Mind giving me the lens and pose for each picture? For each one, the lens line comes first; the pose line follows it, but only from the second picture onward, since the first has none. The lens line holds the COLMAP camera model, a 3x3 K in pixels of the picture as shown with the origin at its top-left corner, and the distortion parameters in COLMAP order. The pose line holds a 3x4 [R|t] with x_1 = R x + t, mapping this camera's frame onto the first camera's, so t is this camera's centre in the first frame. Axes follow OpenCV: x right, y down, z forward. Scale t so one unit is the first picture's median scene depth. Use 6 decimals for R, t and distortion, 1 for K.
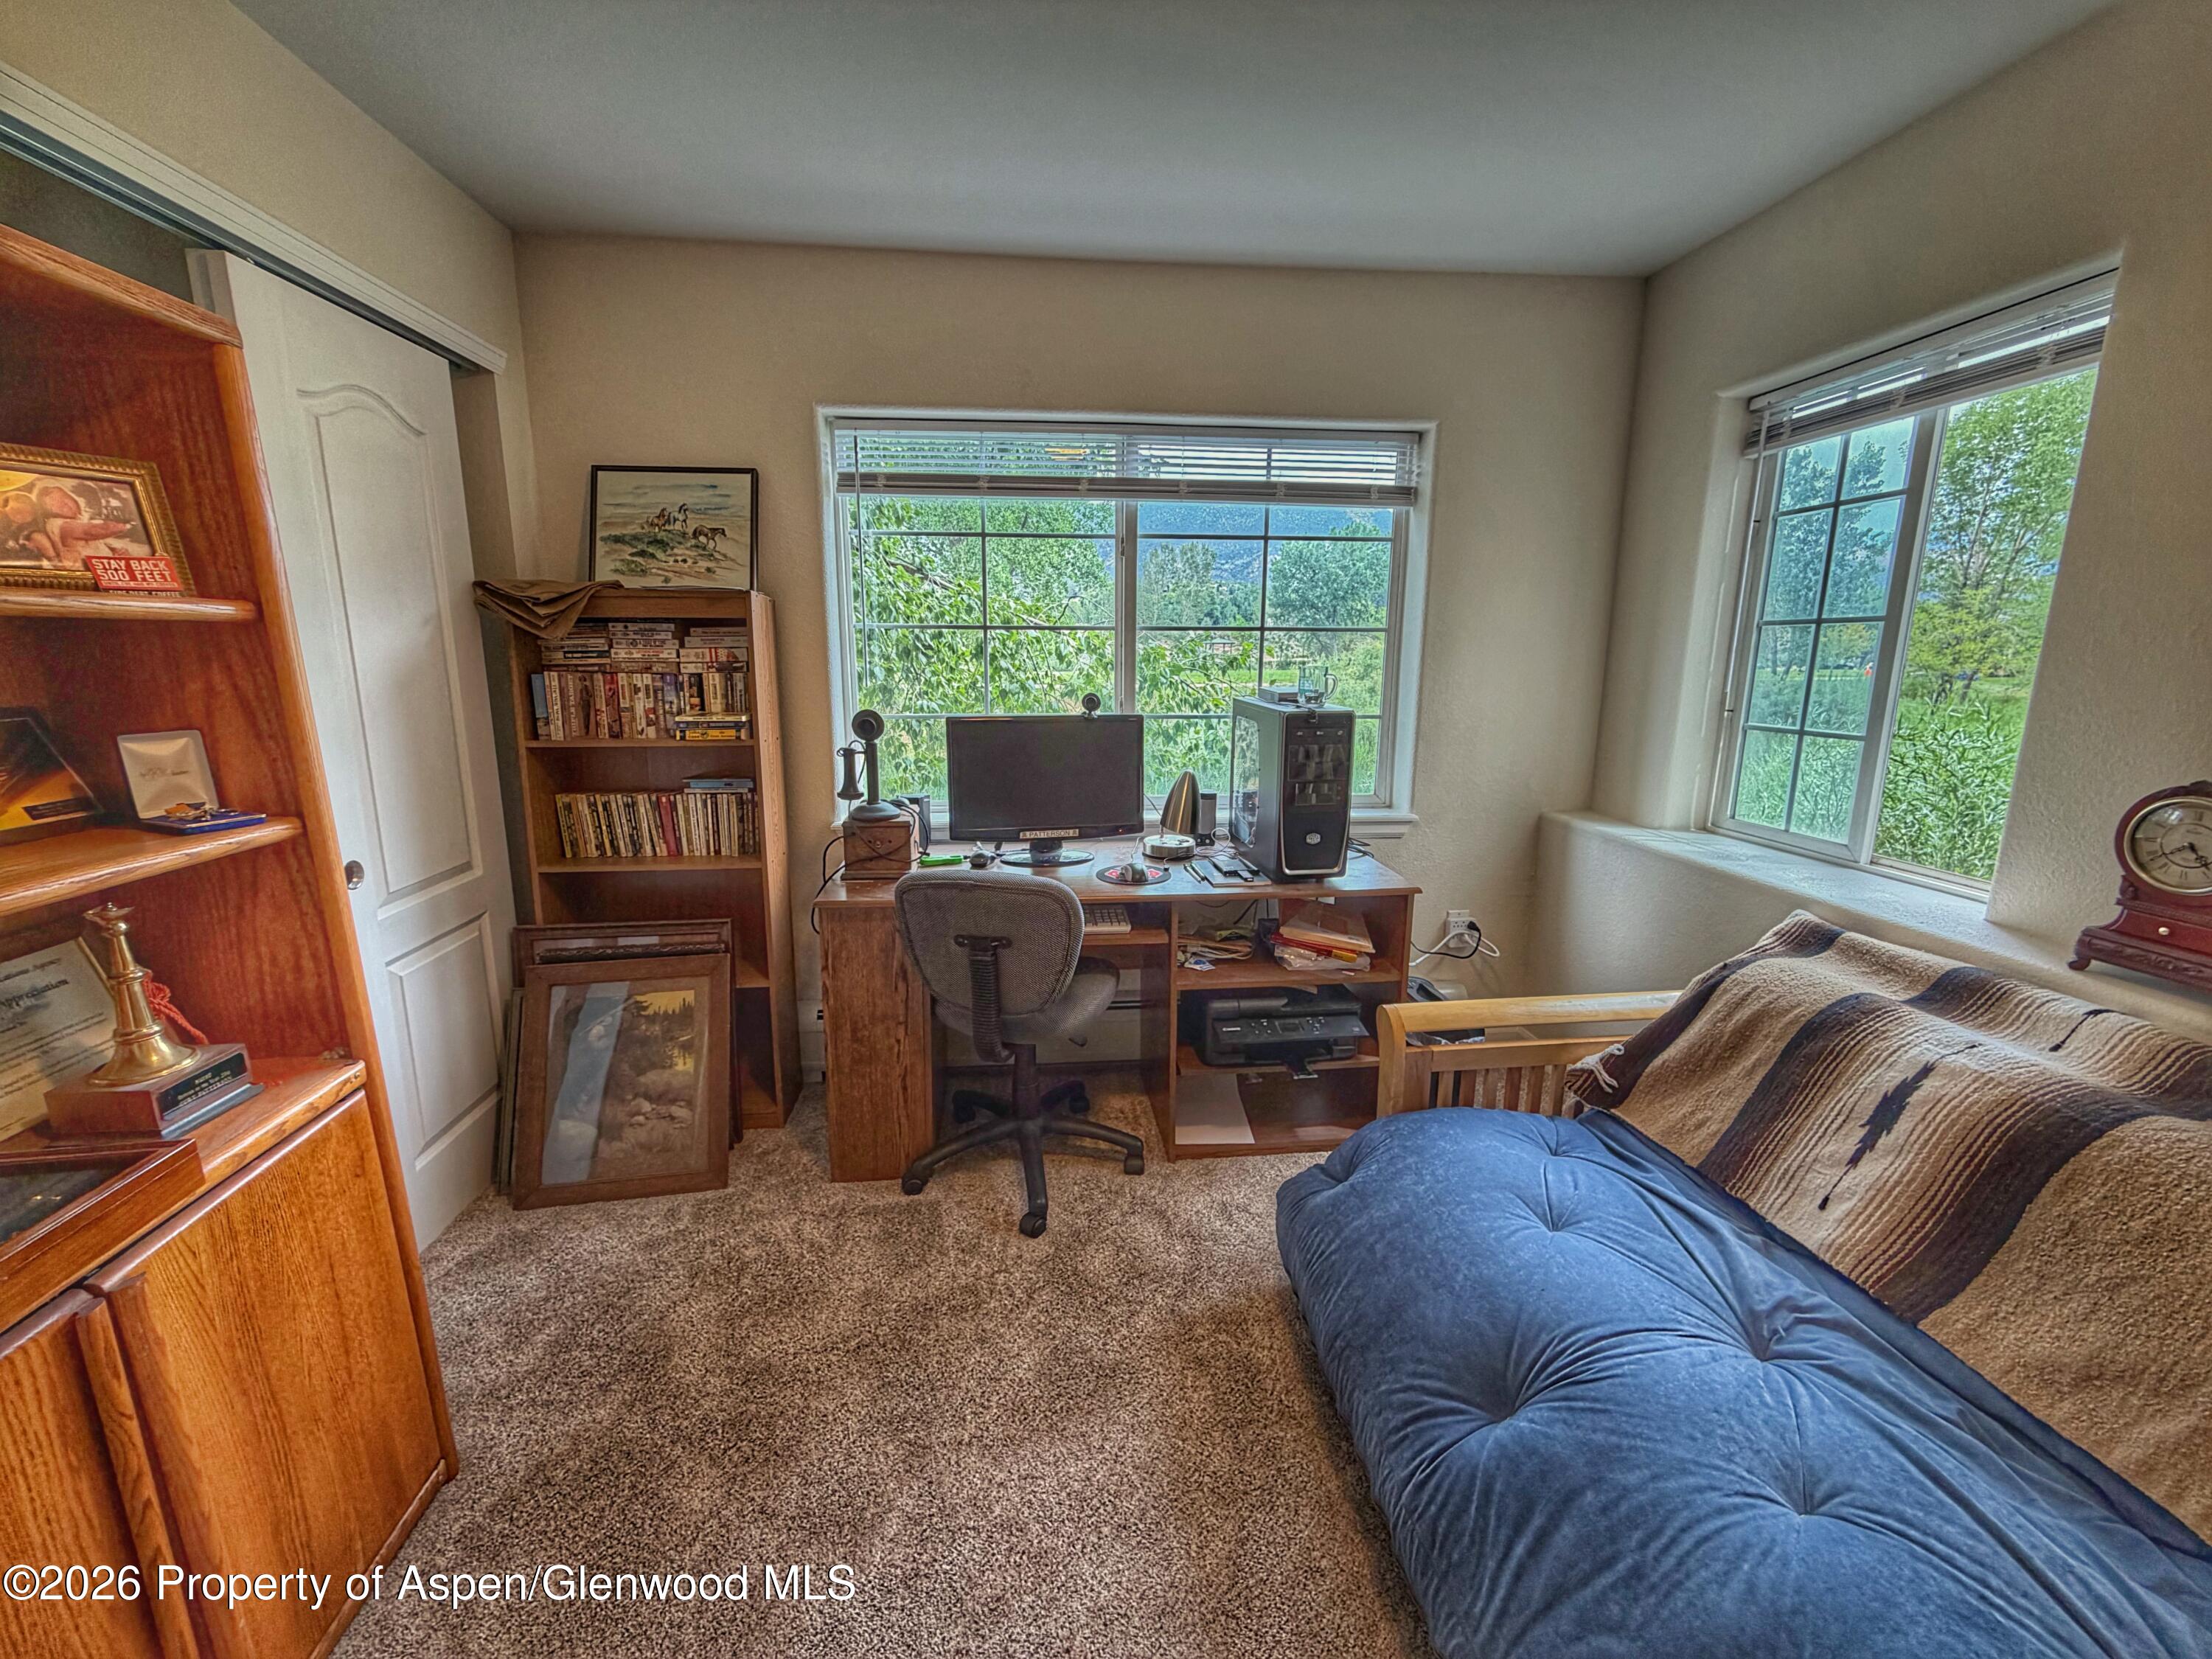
lens RADIAL K [[884.5, 0, 1099.2], [0, 884.5, 830.0], [0, 0, 1]] dist [0.002174, -0.000442]
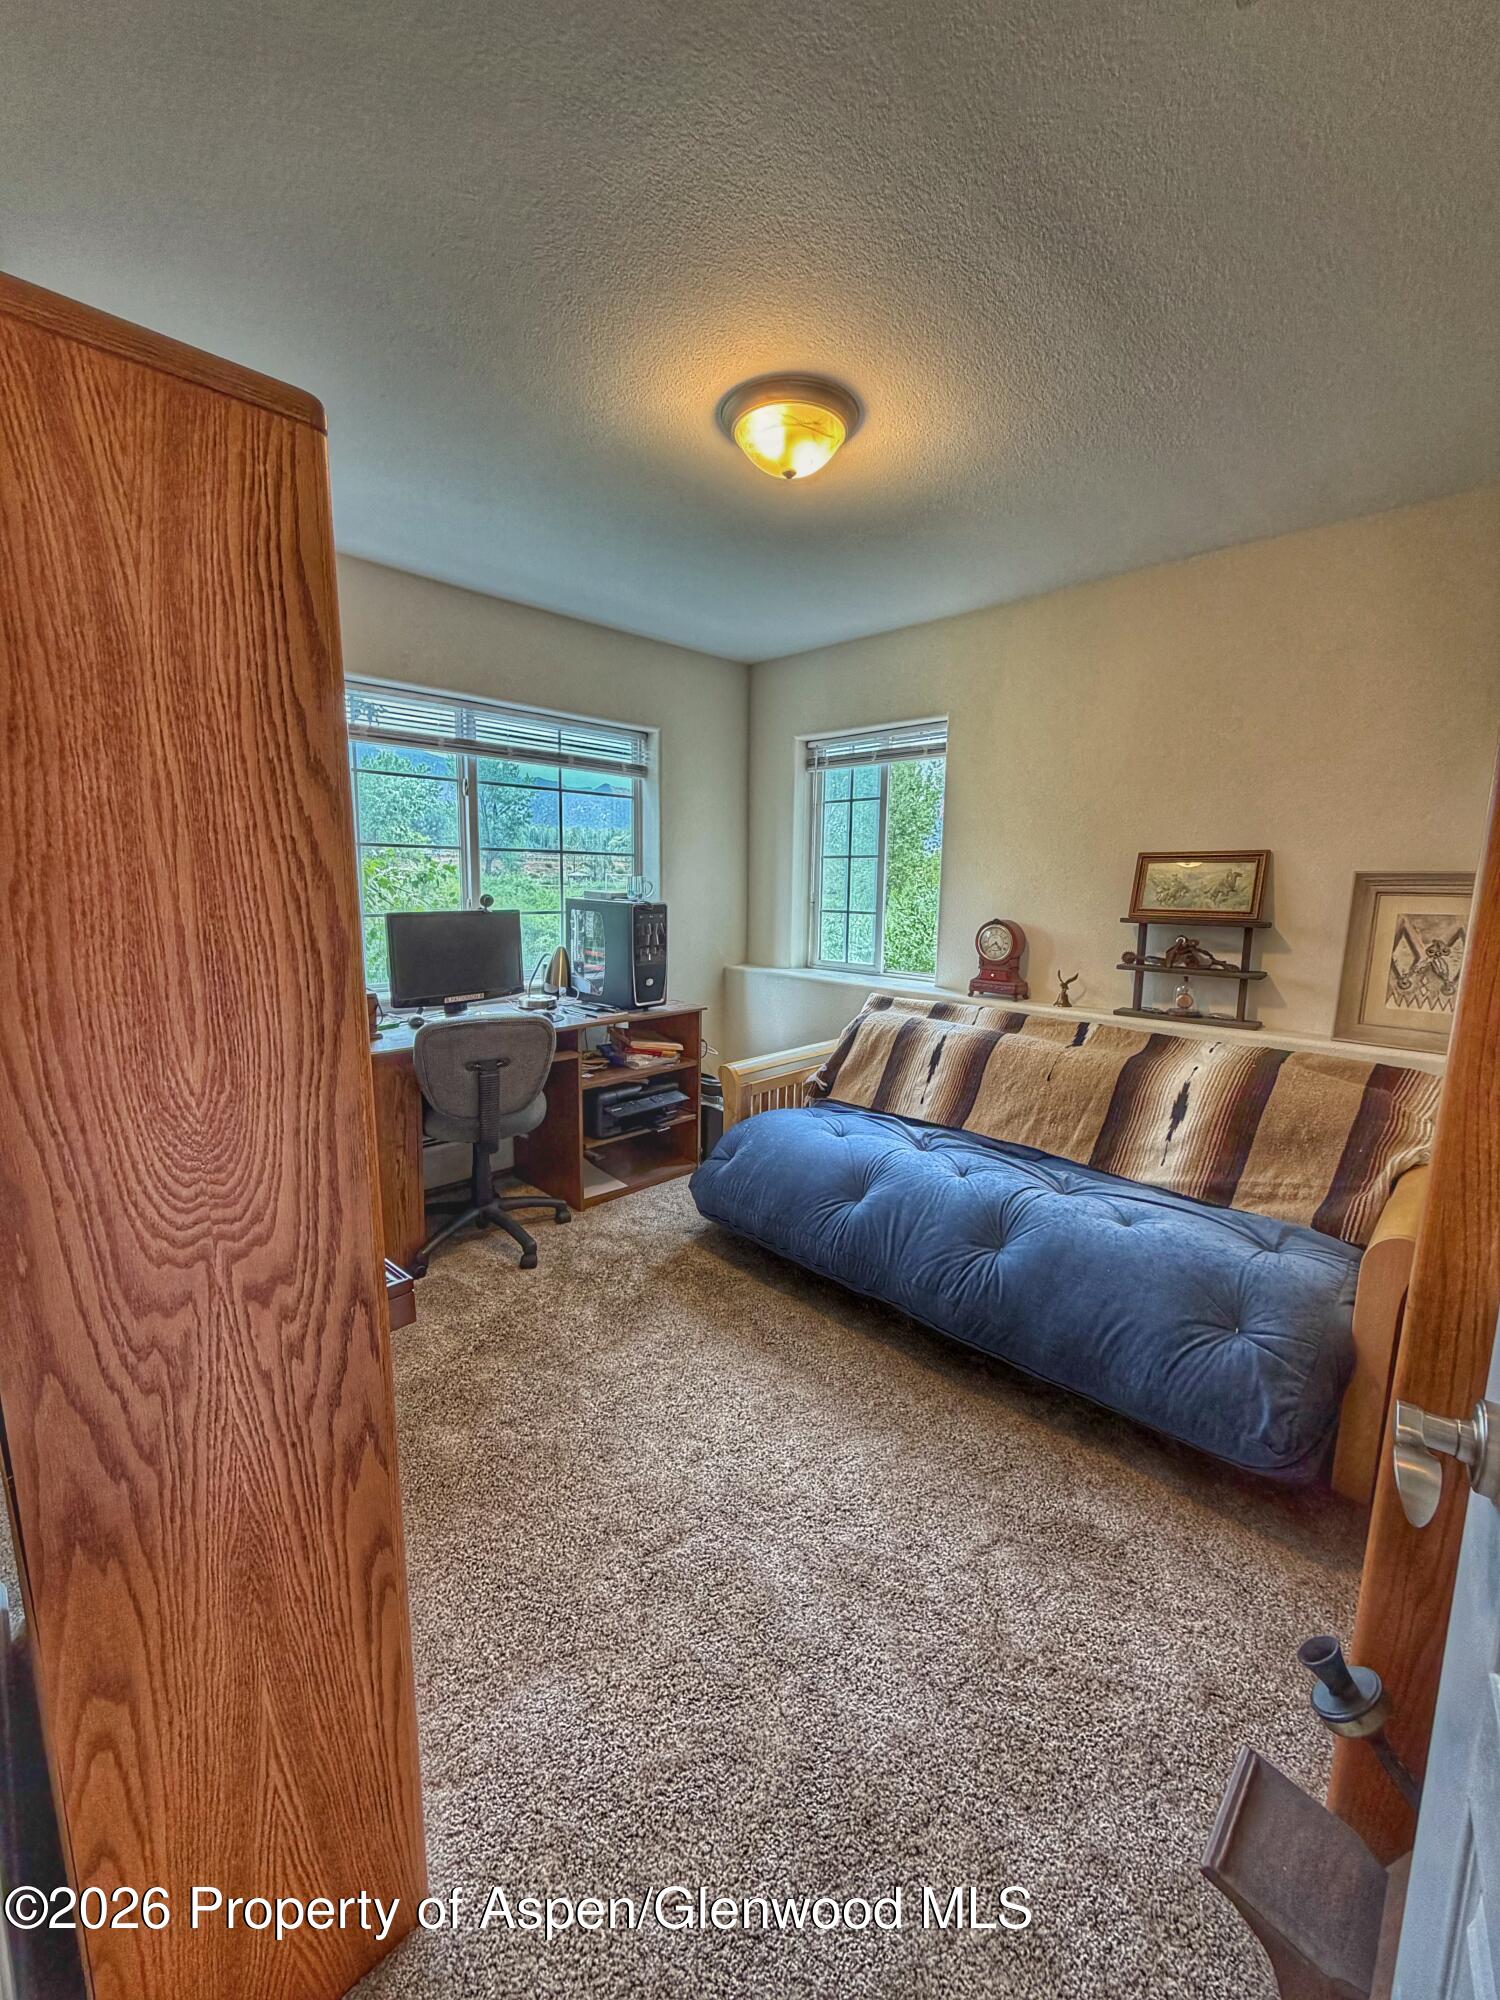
lens RADIAL K [[799.7, 0, 751.6], [0, 799.7, 1001.5], [0, 0, 1]] dist [0.002174, -0.000442]
pose [[0.763055, -0.088082, 0.640303, -0.631990], [0.114157, 0.993463, 0.000622, 0.074380], [-0.636172, 0.072620, 0.768122, -0.270662]]
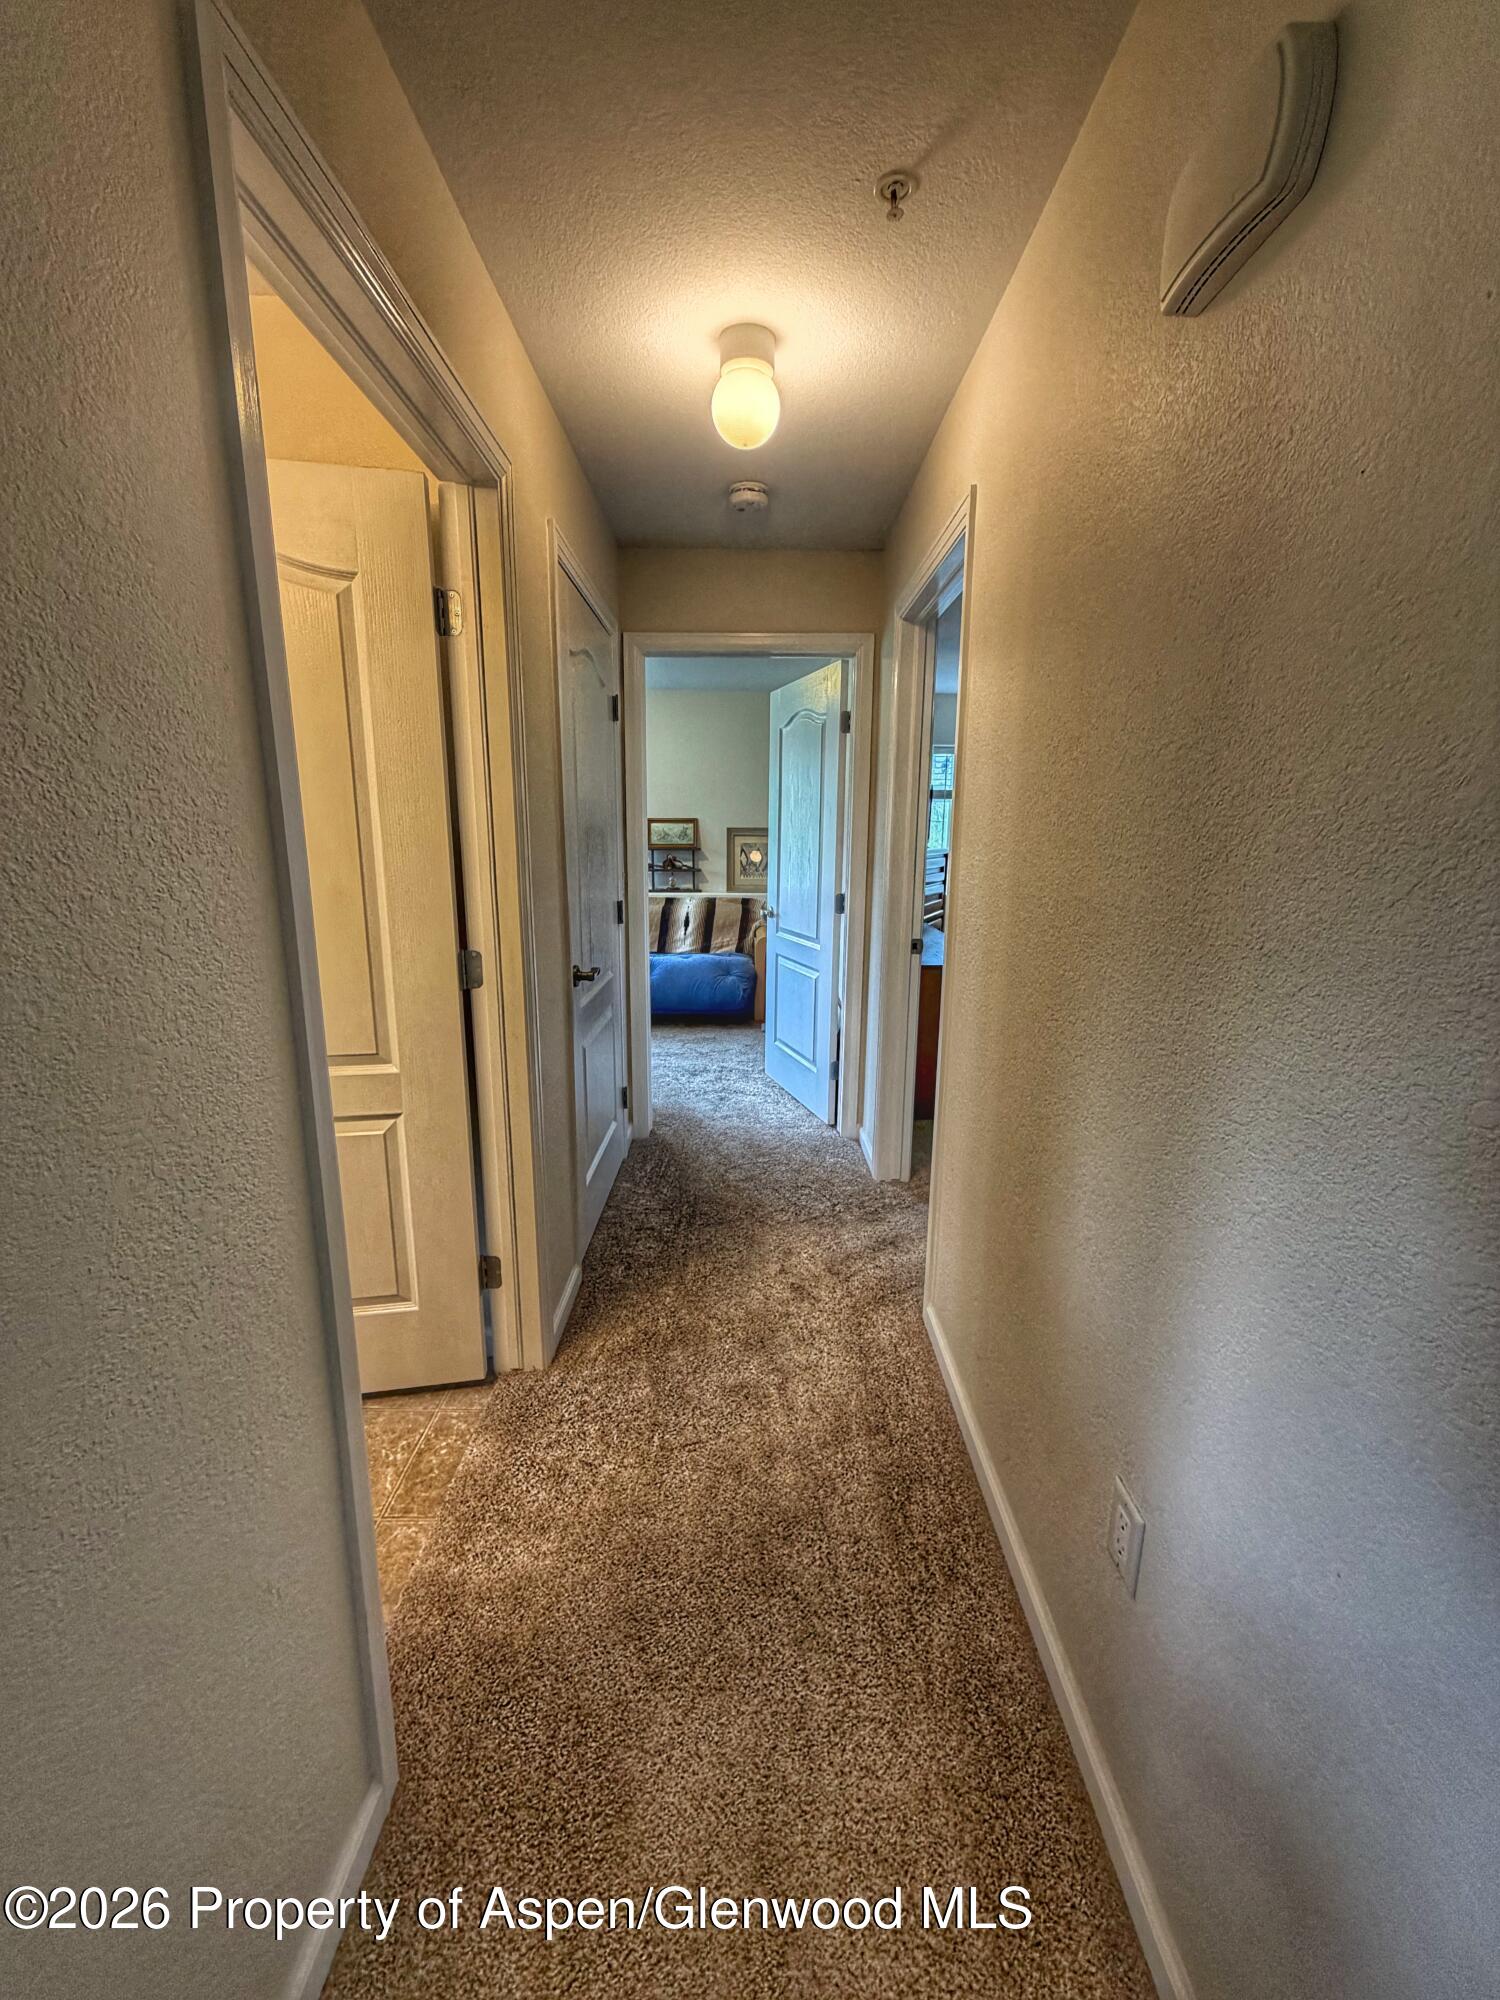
lens RADIAL K [[799.7, 0, 748.0], [0, 799.7, 1000.4], [0, 0, 1]] dist [0.002174, -0.000442]
pose [[0.104606, -0.203140, 0.973546, -2.334116], [0.187078, 0.965460, 0.181352, 0.087018], [-0.976760, 0.163159, 0.138996, -0.345522]]
